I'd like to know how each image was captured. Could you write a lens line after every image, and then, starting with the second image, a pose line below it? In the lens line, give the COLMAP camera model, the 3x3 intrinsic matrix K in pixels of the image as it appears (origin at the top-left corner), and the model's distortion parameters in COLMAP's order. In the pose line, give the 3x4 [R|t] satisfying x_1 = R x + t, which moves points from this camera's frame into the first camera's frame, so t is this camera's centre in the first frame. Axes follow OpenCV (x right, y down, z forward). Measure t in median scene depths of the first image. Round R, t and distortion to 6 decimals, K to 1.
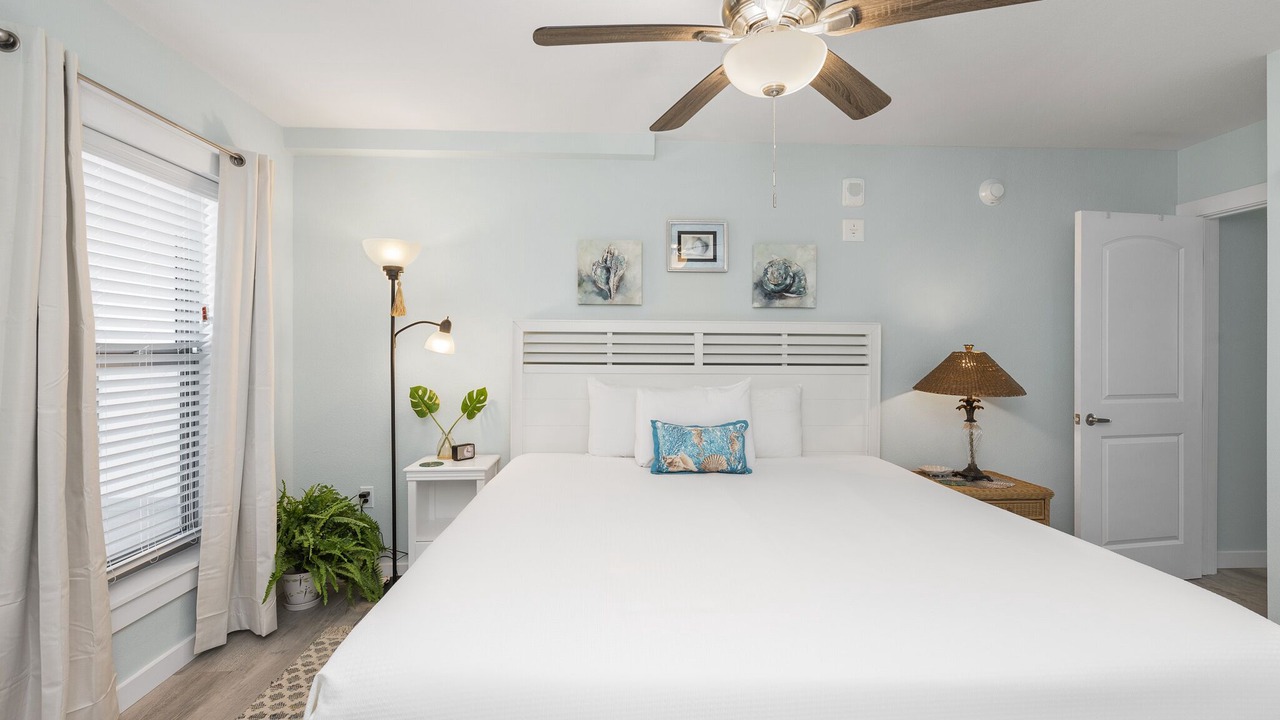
lens RADIAL K [[571.8, 0, 640.0], [0, 571.8, 360.0], [0, 0, 1]] dist [-0.001048, -0.000105]
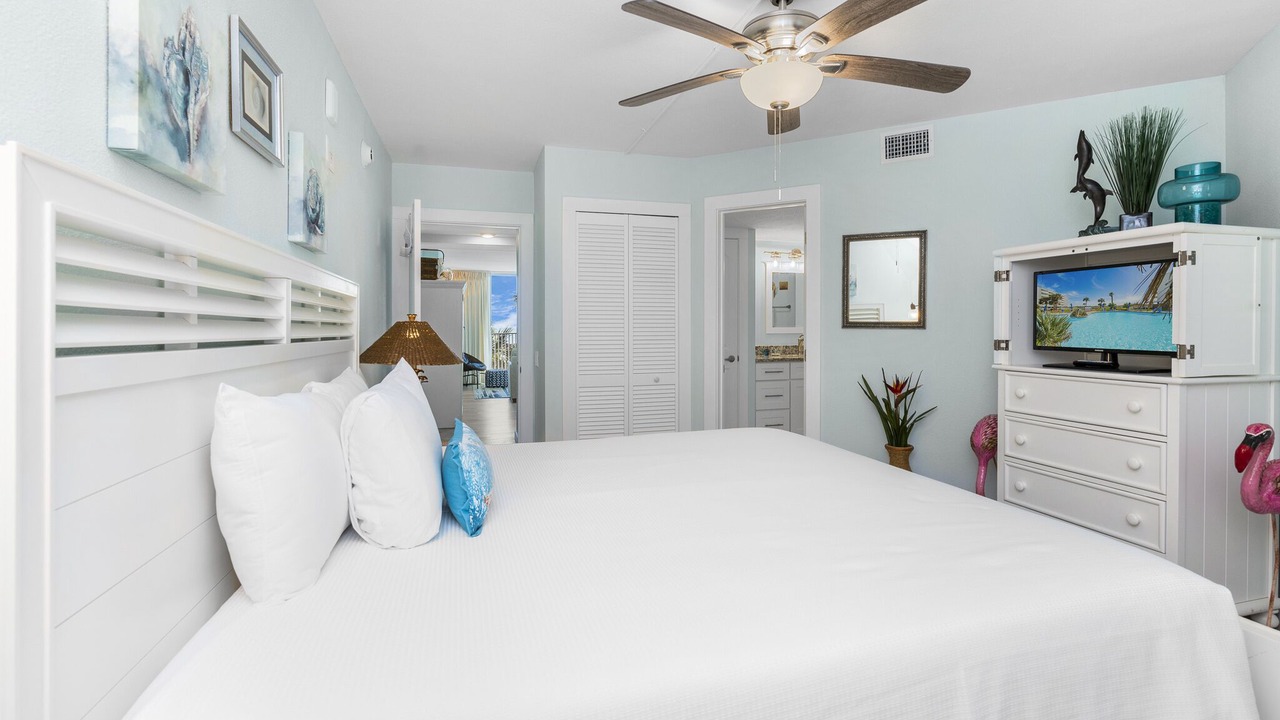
lens RADIAL K [[583.2, 0, 640.5], [0, 583.2, 311.4], [0, 0, 1]] dist [-0.002996, -0.000337]
pose [[-0.227518, 0.024278, 0.973471, -0.458595], [0.016362, 0.999643, -0.021107, -0.003169], [-0.973636, 0.011125, -0.227834, 0.812767]]
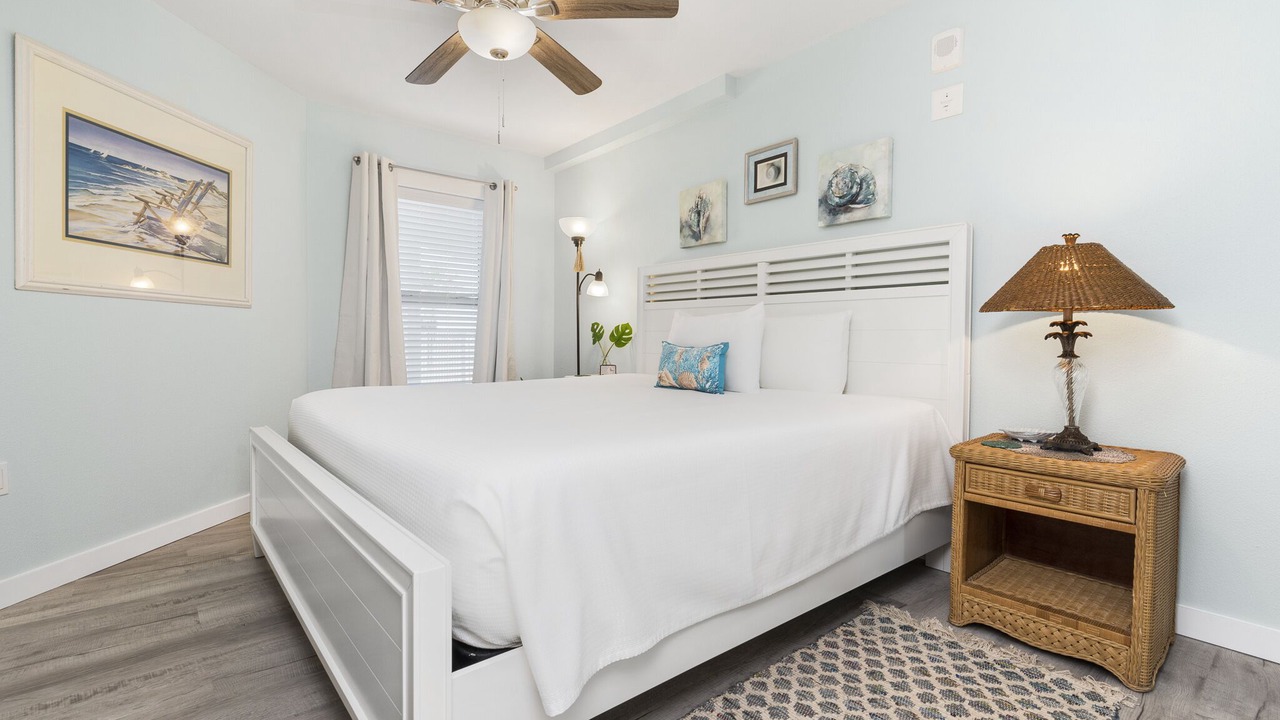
lens RADIAL K [[571.8, 0, 640.0], [0, 571.8, 360.0], [0, 0, 1]] dist [-0.001048, -0.000105]
pose [[0.607031, 0.029968, -0.794113, 0.754553], [-0.020612, 0.999546, 0.021964, 0.101687], [0.794411, 0.003036, 0.607373, 0.244580]]
